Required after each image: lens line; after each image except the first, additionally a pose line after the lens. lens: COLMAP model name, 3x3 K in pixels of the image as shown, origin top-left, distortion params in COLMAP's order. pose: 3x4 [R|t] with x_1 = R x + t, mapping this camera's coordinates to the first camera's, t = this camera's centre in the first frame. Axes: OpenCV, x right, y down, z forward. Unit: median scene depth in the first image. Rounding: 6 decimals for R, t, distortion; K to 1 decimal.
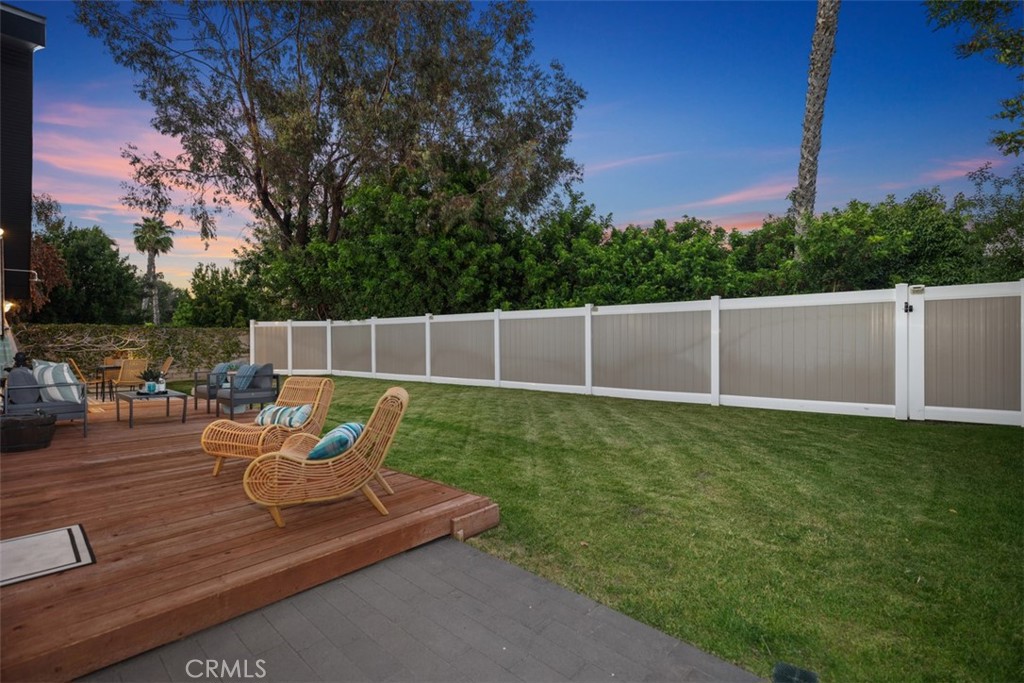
lens RADIAL K [[479.2, 0, 508.0], [0, 479.2, 334.4], [0, 0, 1]] dist [0.007643, 0.001323]
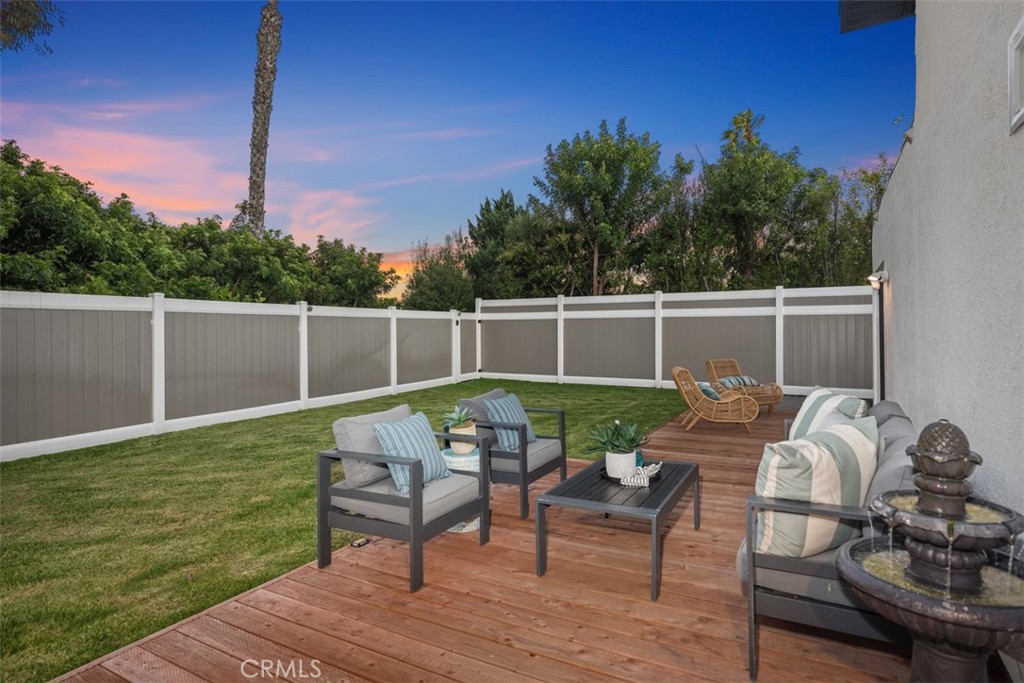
lens RADIAL K [[586.7, 0, 511.6], [0, 586.7, 340.2], [0, 0, 1]] dist [-0.009283, -0.001070]
pose [[-0.228540, 0.002214, 0.973532, -0.983011], [0.009646, 0.999953, -0.000010, 0.008410], [-0.973487, 0.009388, -0.228551, 0.941759]]
